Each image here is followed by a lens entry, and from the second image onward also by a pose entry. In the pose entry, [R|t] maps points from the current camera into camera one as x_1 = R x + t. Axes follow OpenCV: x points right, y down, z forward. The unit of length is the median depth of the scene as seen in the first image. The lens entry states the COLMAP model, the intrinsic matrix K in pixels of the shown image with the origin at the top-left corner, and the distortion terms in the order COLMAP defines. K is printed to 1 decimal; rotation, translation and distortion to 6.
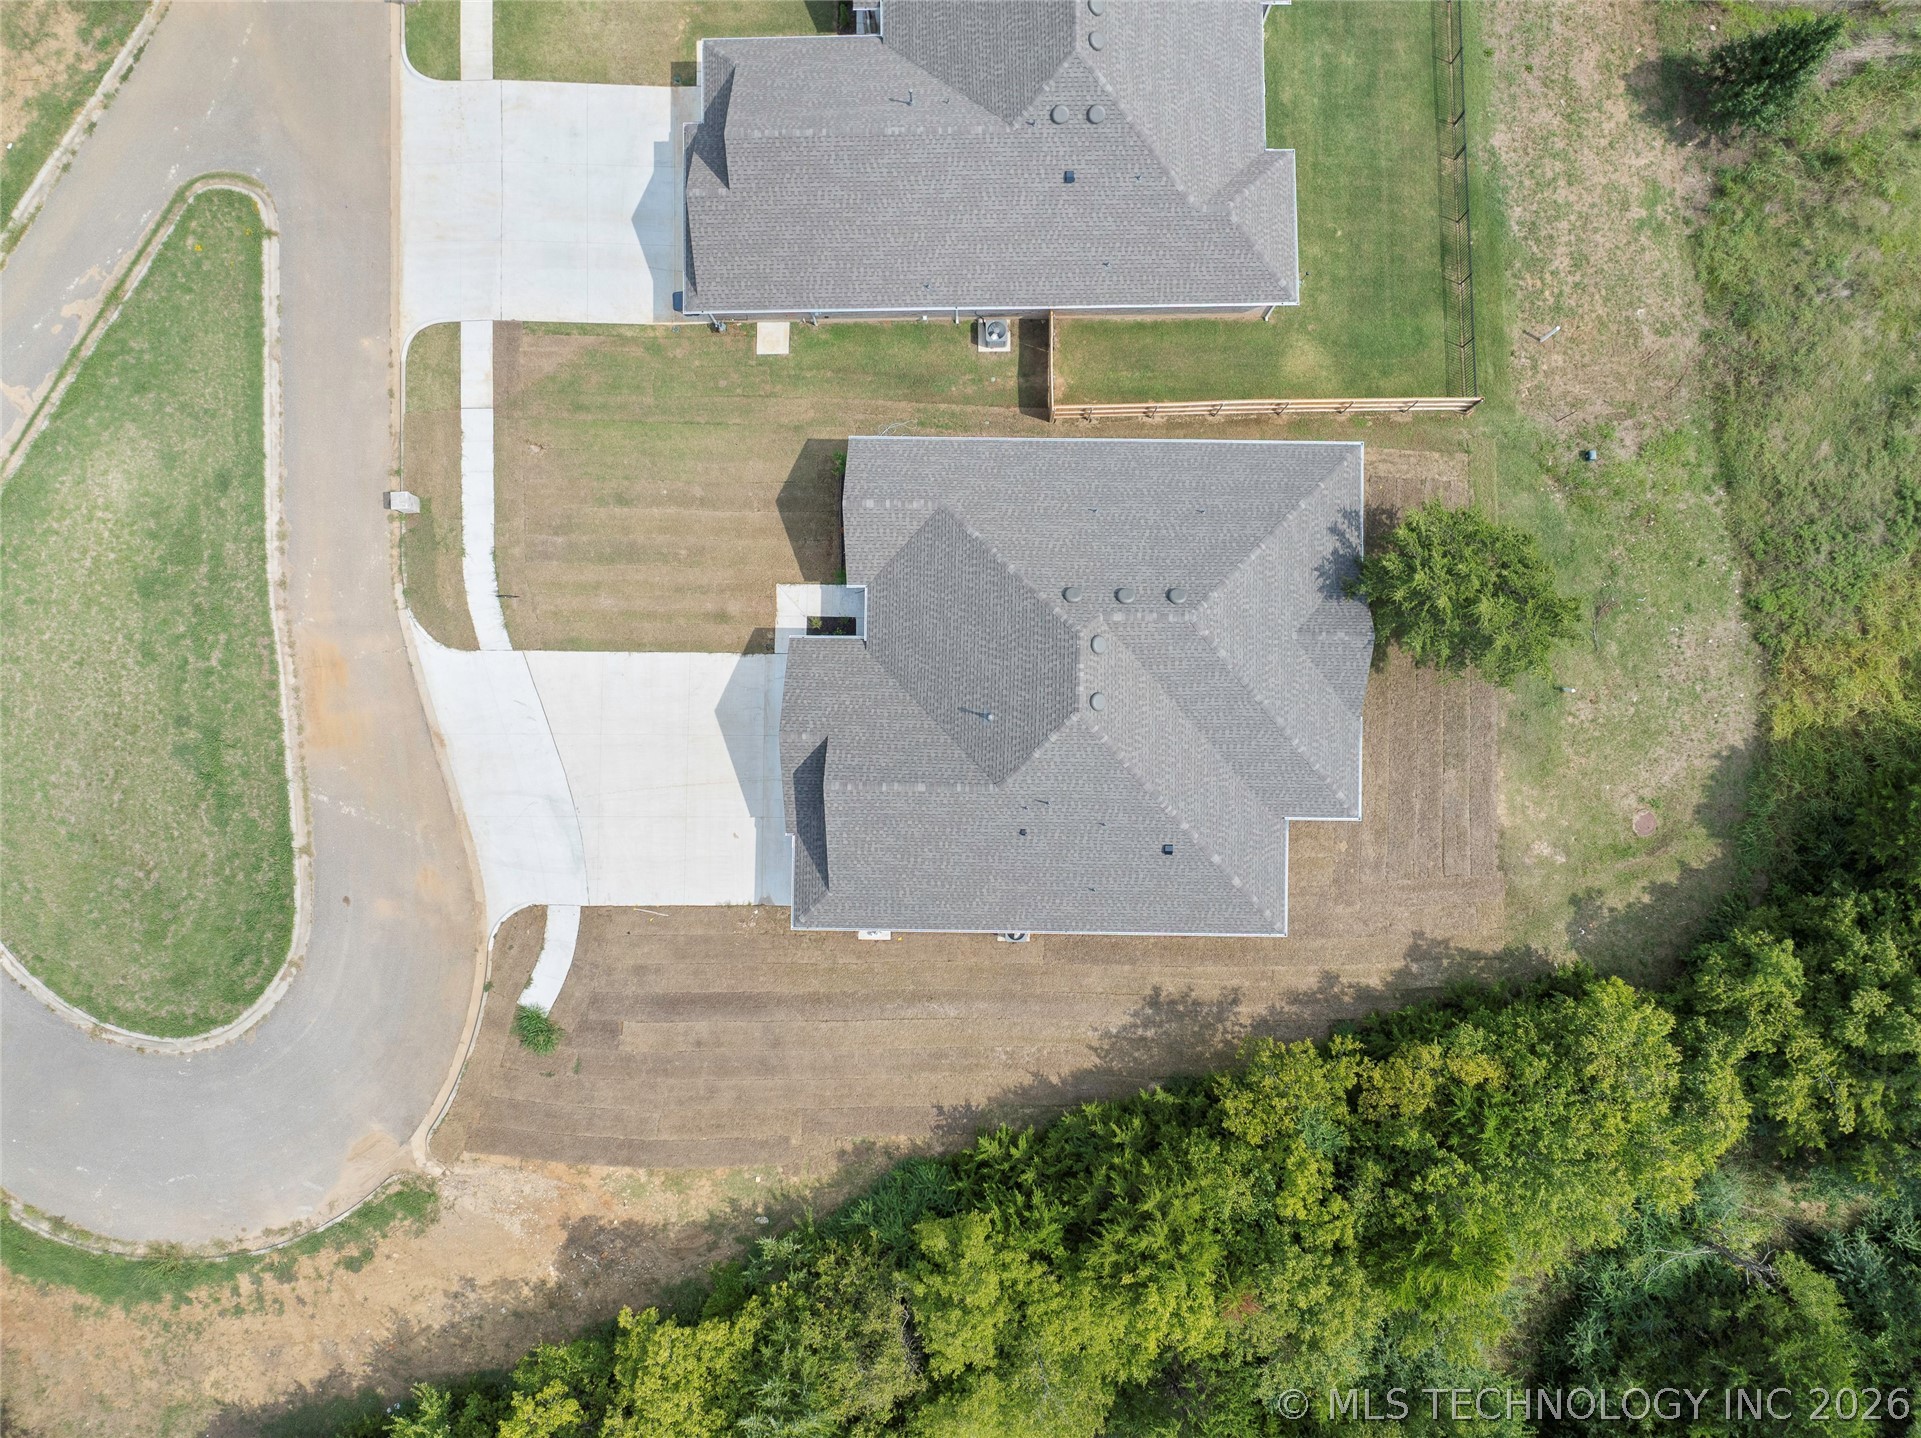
lens RADIAL K [[1343.7, 0, 965.0], [0, 1343.7, 714.6], [0, 0, 1]] dist [-0.037392, 0.003035]
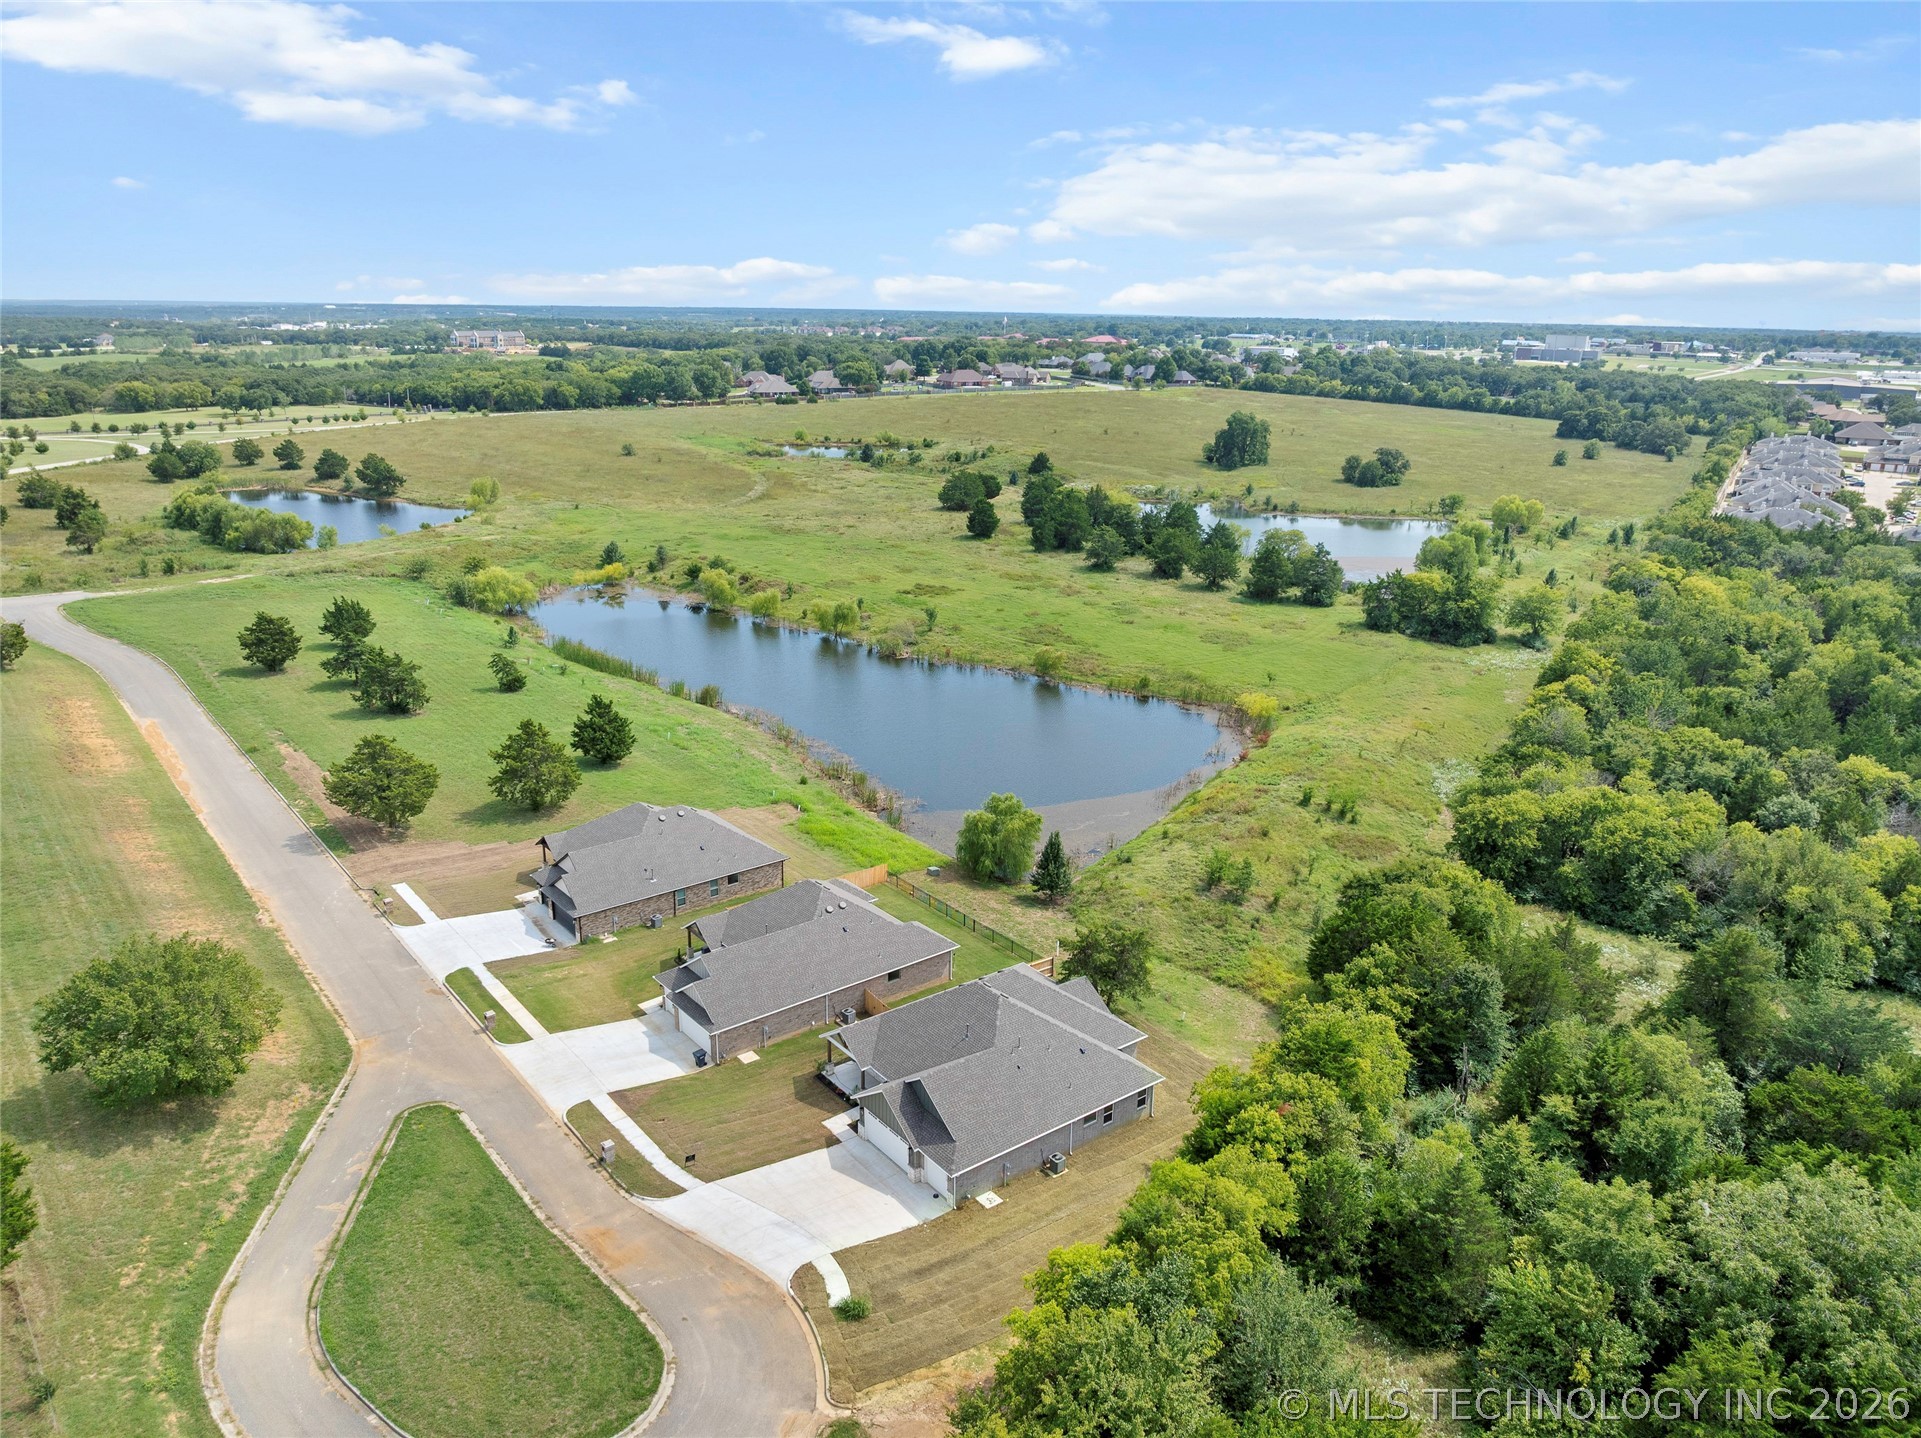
lens RADIAL K [[1343.7, 0, 965.0], [0, 1343.7, 714.6], [0, 0, 1]] dist [-0.037392, 0.003035]
pose [[0.784605, -0.161367, 0.598628, -0.963192], [0.619155, 0.254218, -0.742981, 1.190133], [-0.032289, 0.953590, 0.299372, -0.025446]]
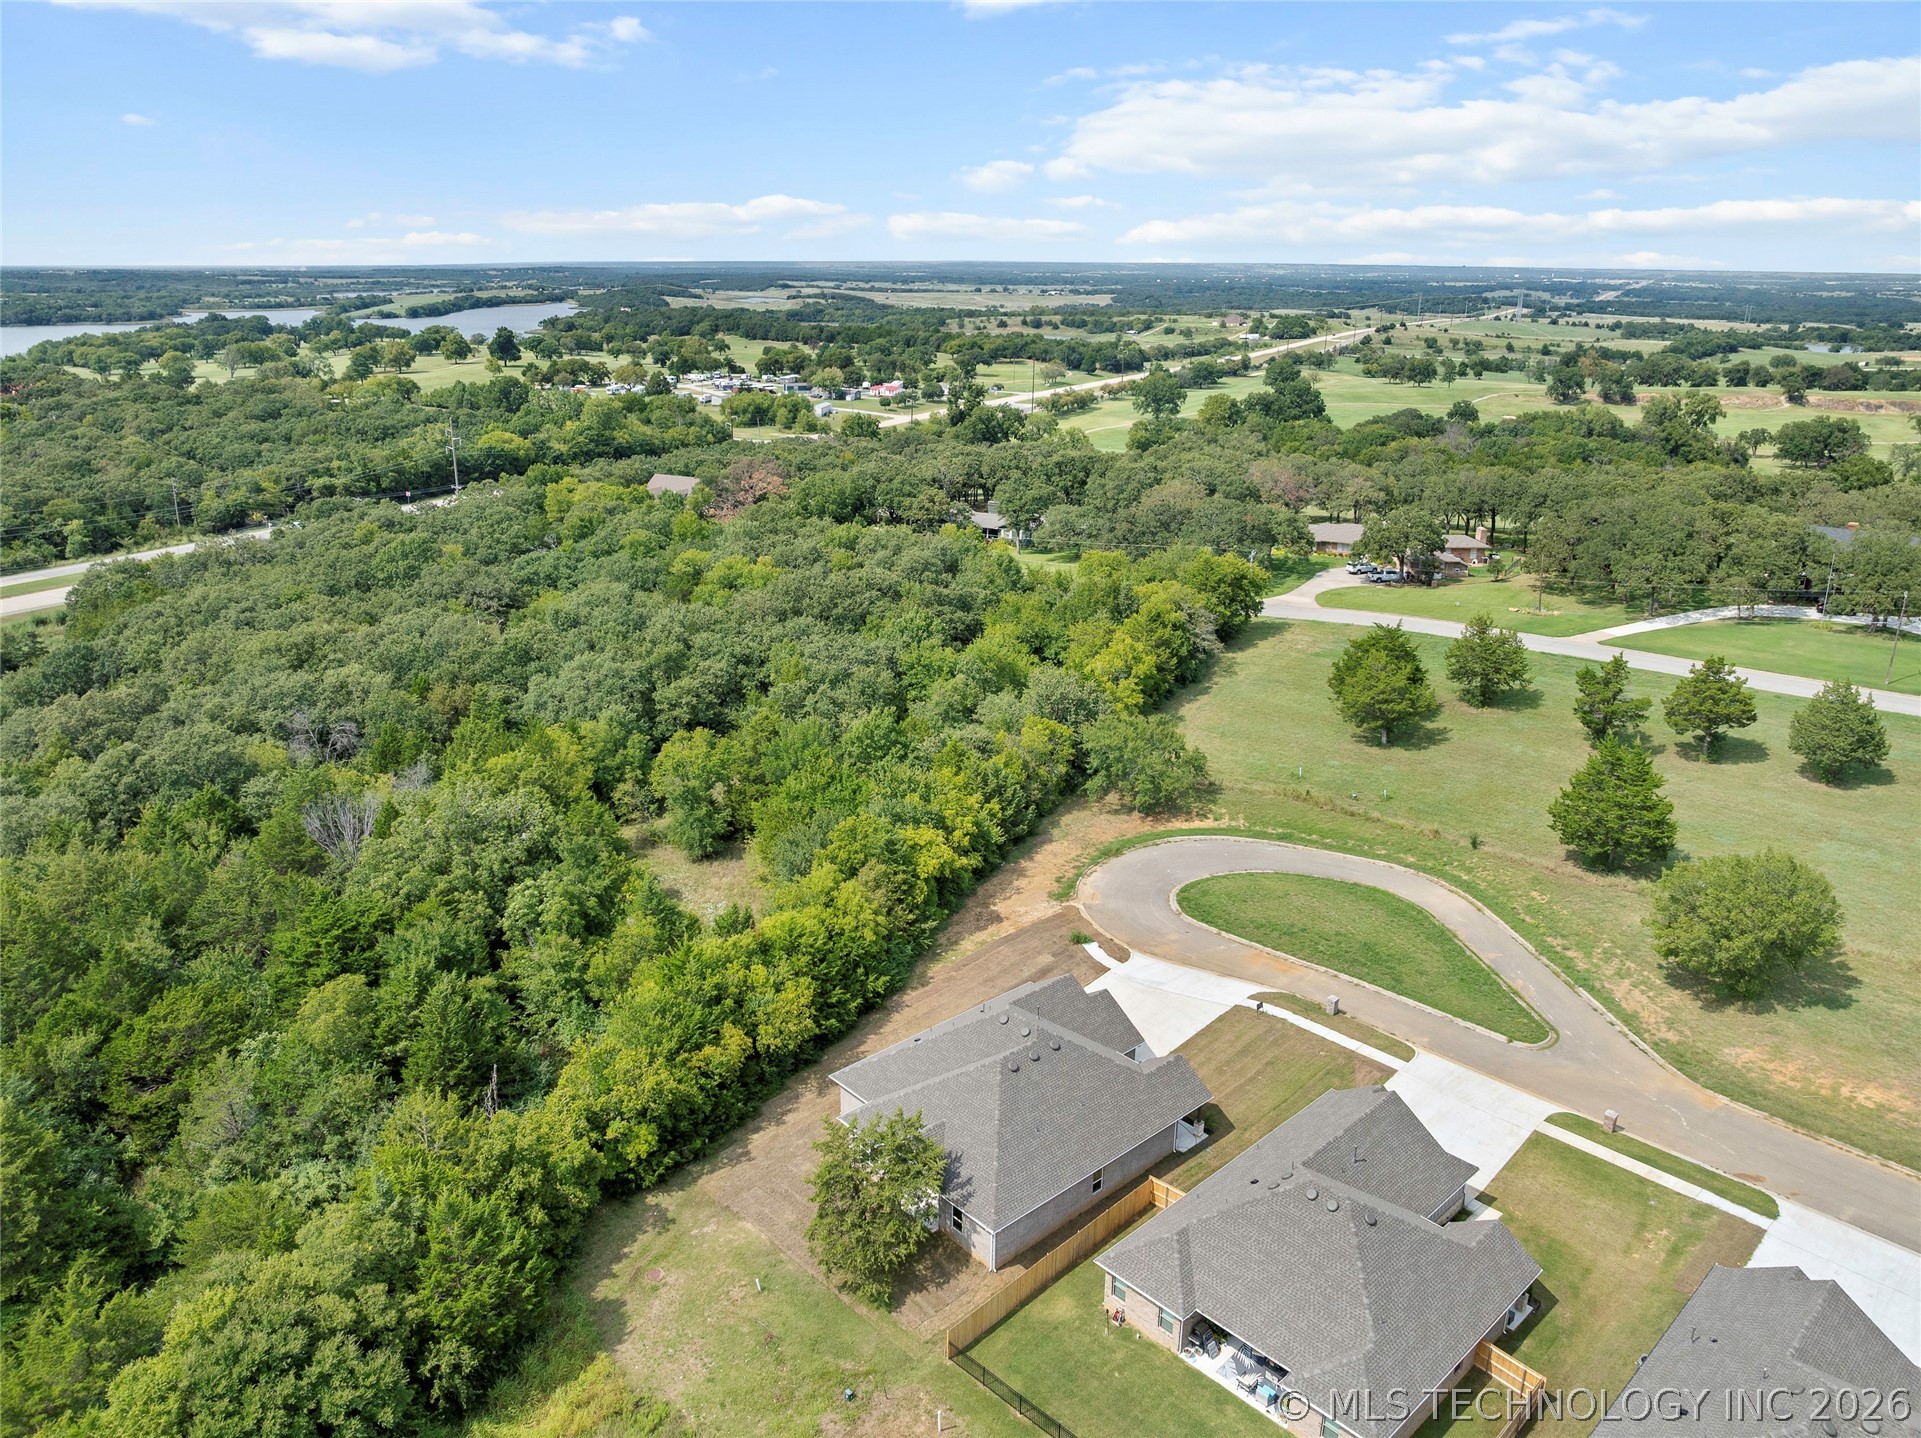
lens RADIAL K [[1343.7, 0, 965.0], [0, 1343.7, 714.6], [0, 0, 1]] dist [-0.037392, 0.003035]
pose [[-0.734292, 0.223417, -0.641015, 1.077219], [-0.678680, -0.221464, 0.700248, -1.030495], [0.014485, 0.949231, 0.314248, 0.000395]]
